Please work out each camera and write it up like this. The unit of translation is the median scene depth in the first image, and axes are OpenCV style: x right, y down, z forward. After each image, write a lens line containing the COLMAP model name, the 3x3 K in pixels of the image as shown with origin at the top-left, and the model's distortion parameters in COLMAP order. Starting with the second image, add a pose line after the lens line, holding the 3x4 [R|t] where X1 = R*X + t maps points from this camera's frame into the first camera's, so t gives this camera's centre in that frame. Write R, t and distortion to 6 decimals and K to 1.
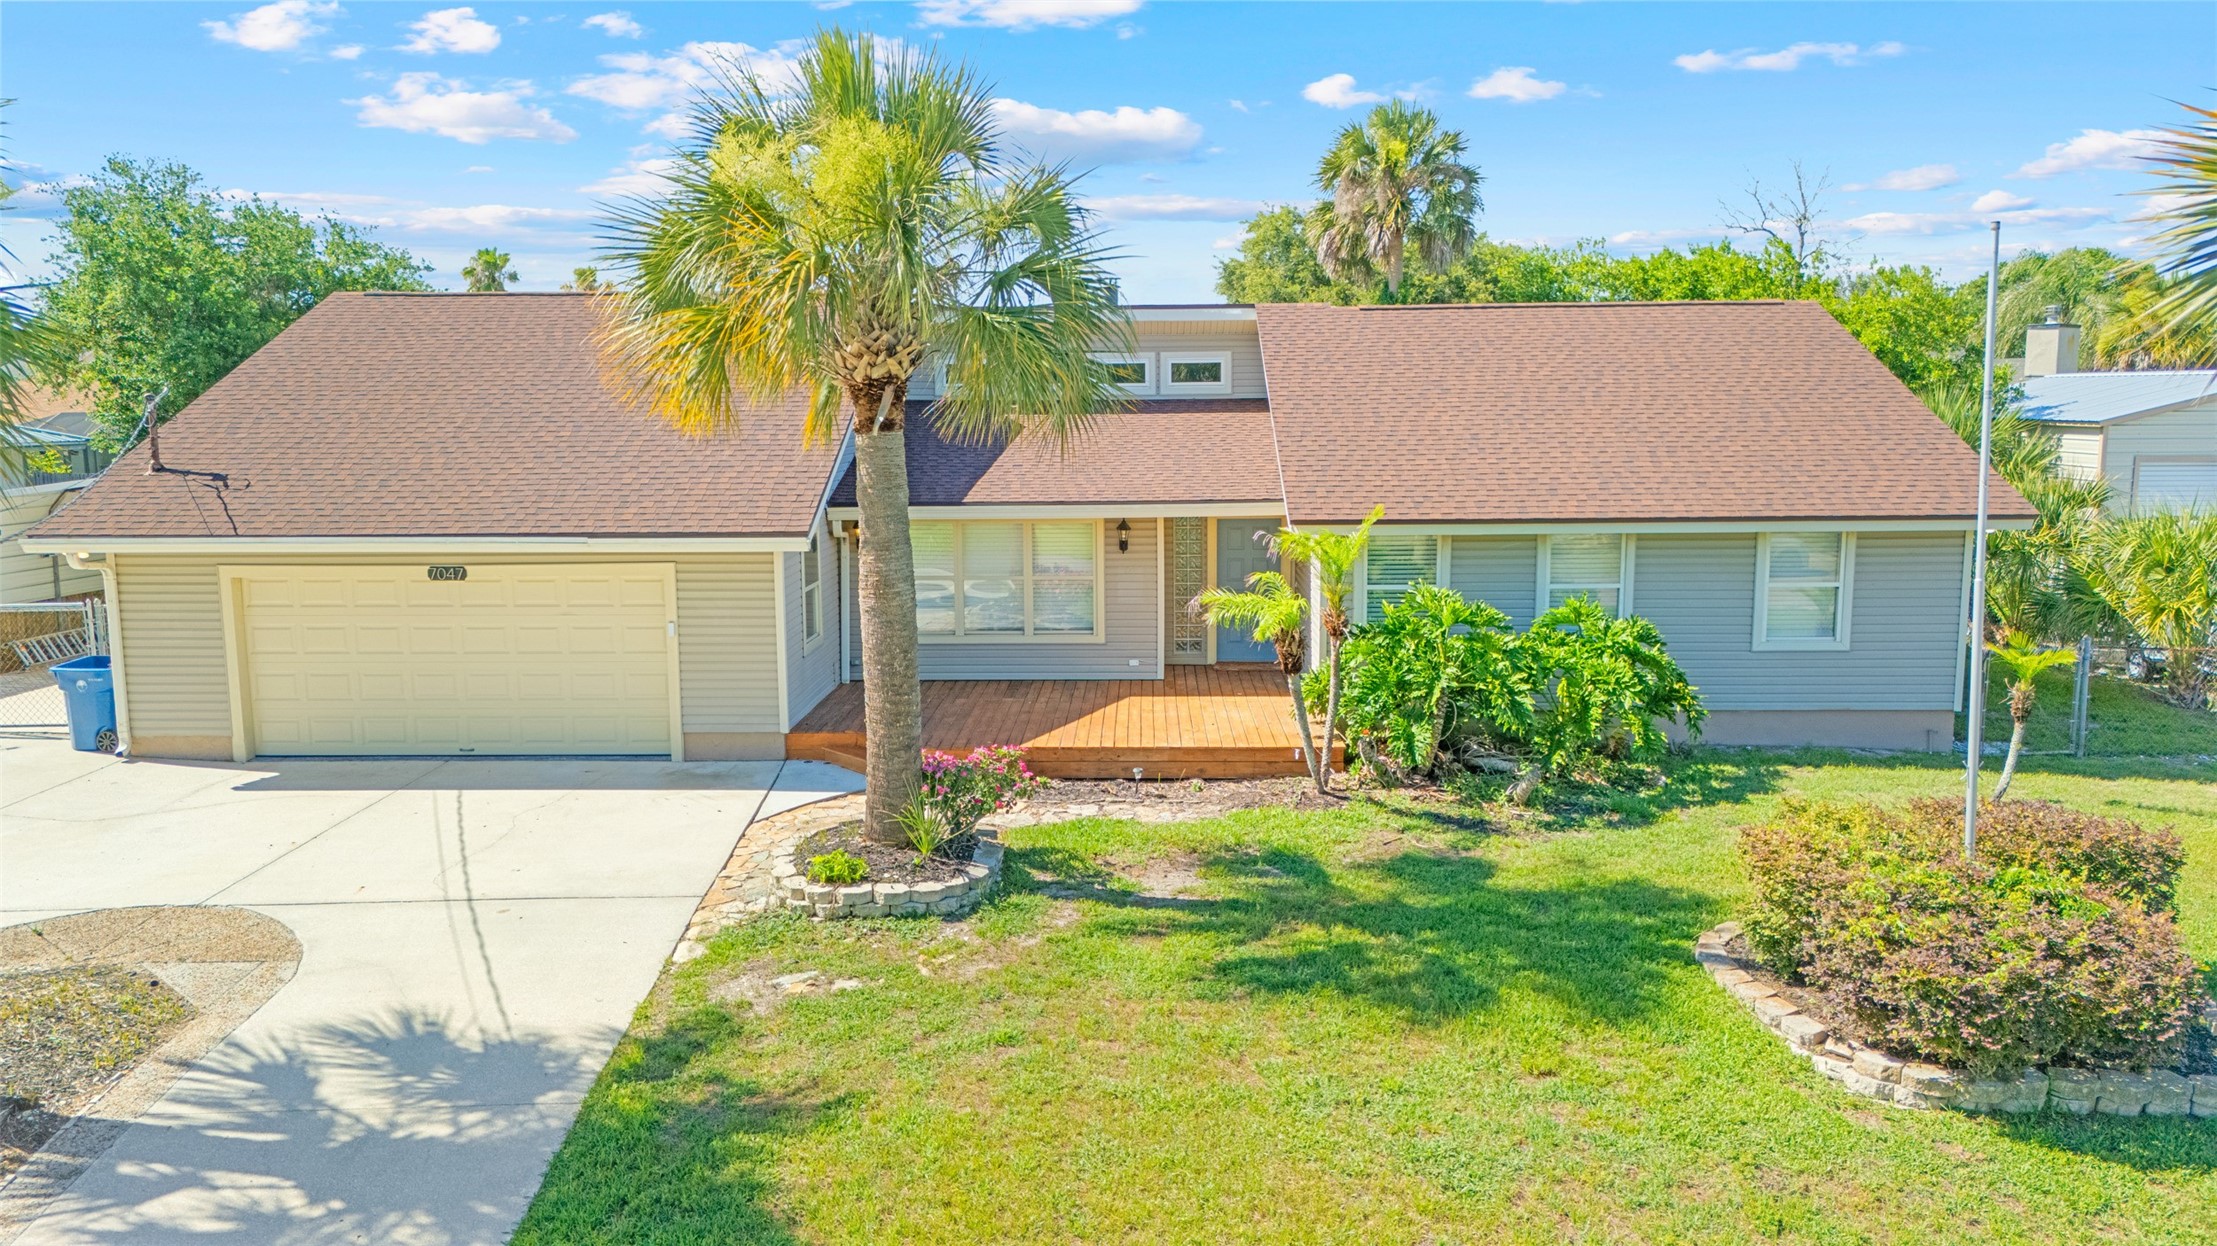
lens RADIAL K [[1645.7, 0, 1108.5], [0, 1645.7, 627.1], [0, 0, 1]] dist [0.056257, -0.039681]
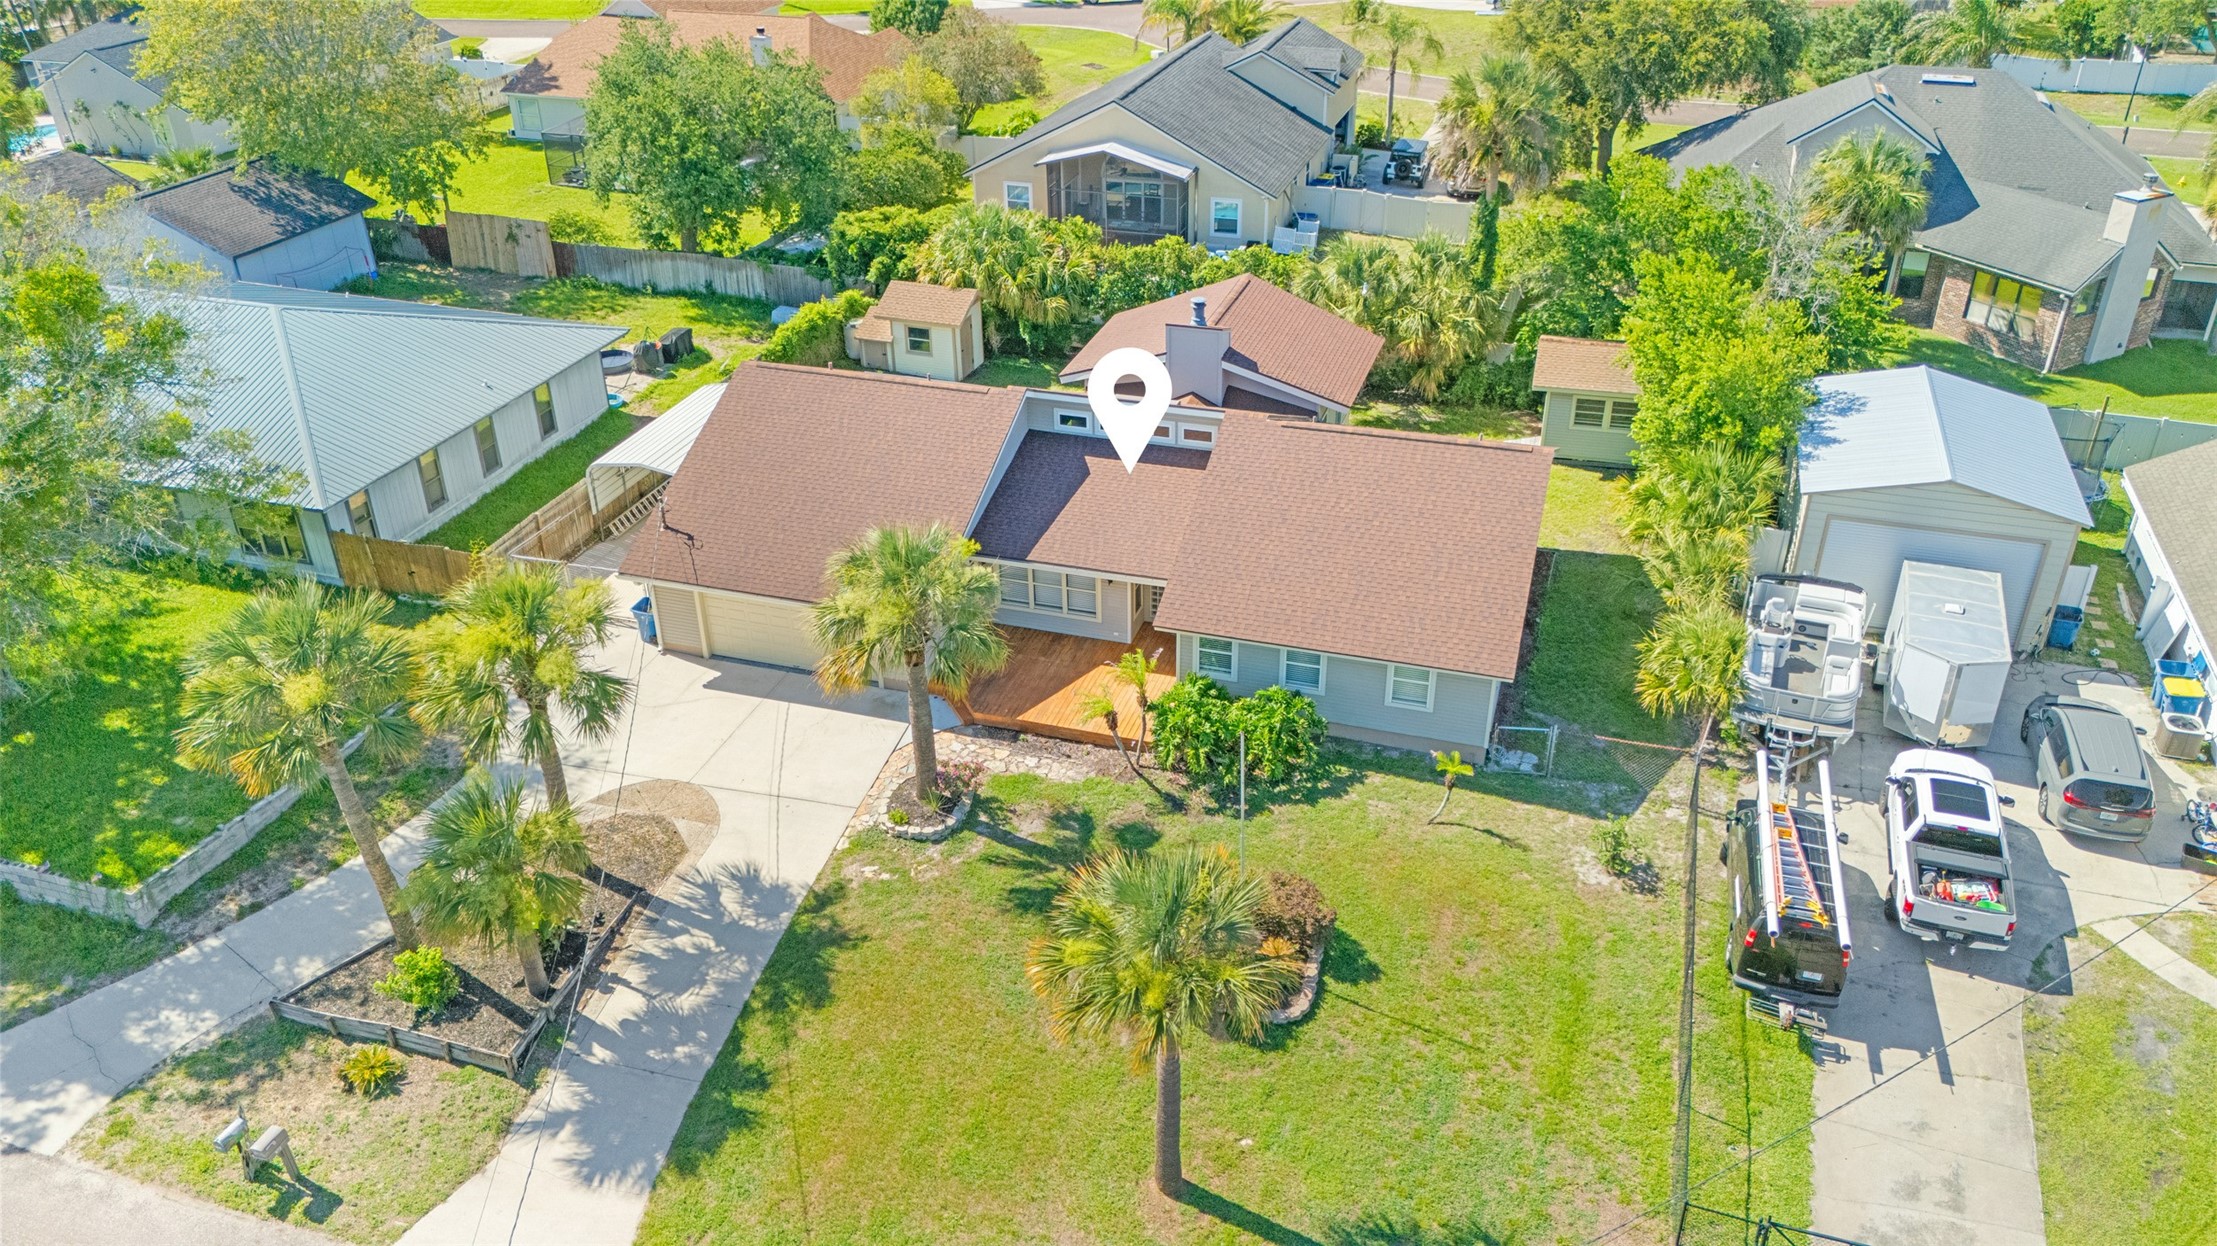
lens RADIAL K [[1645.7, 0, 1104.5], [0, 1645.7, 614.0], [0, 0, 1]] dist [0.056257, -0.039681]
pose [[0.959480, 0.137275, -0.246077, 0.823601], [-0.035569, 0.925323, 0.377508, -1.261240], [0.279523, -0.353458, 0.892712, -1.265240]]
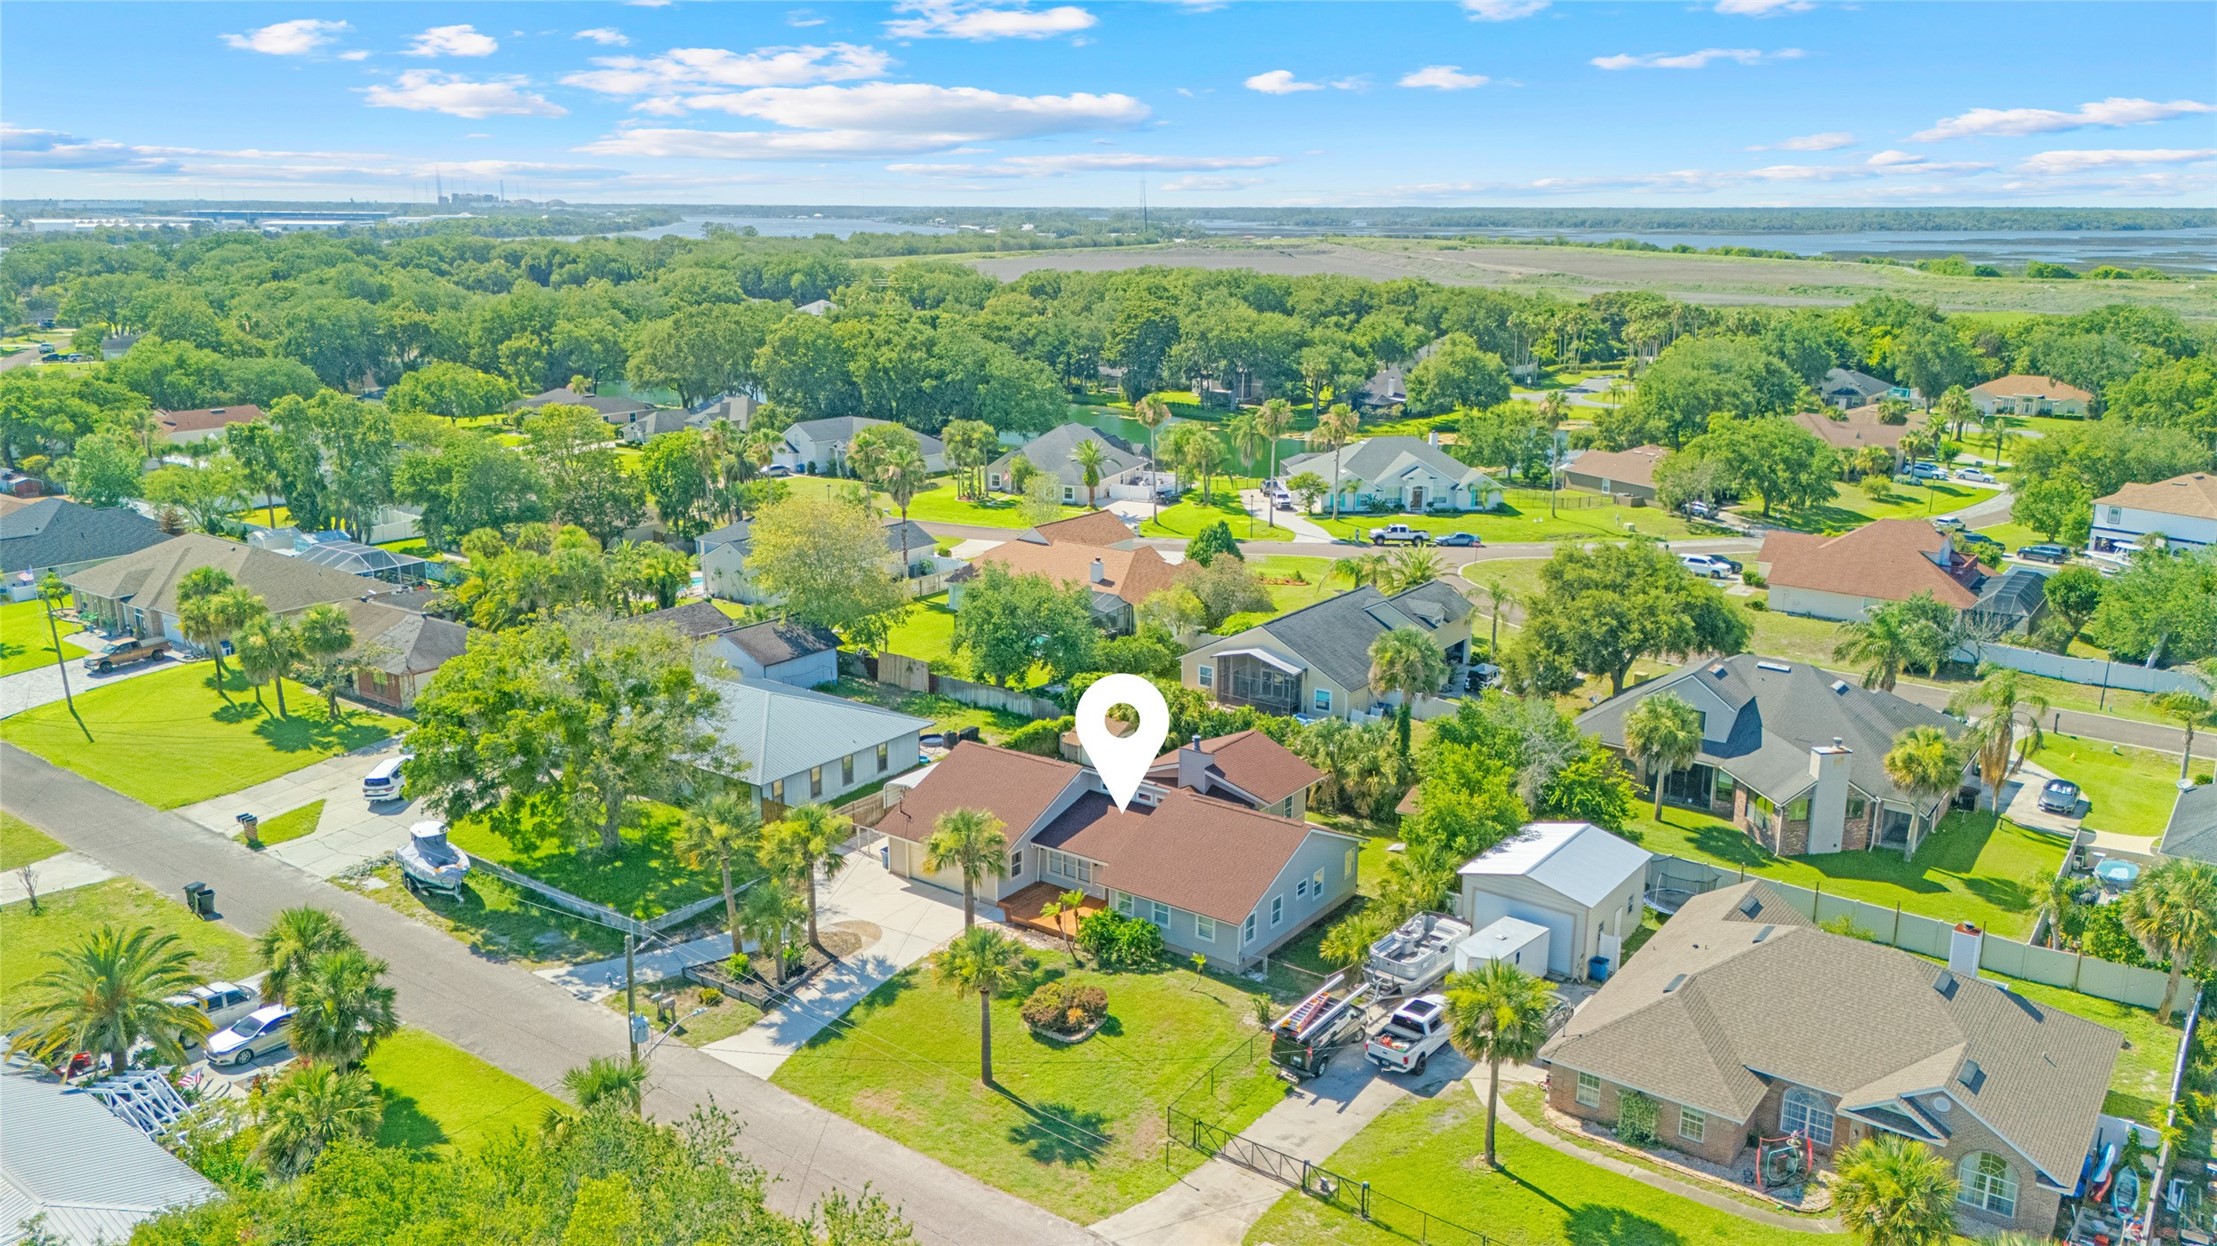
lens RADIAL K [[1645.7, 0, 1109.1], [0, 1645.7, 600.2], [0, 0, 1]] dist [0.056257, -0.039681]
pose [[0.821431, 0.144673, -0.551653, 3.530796], [-0.088263, 0.987884, 0.127649, -1.972014], [0.563437, -0.056164, 0.824248, -3.636038]]
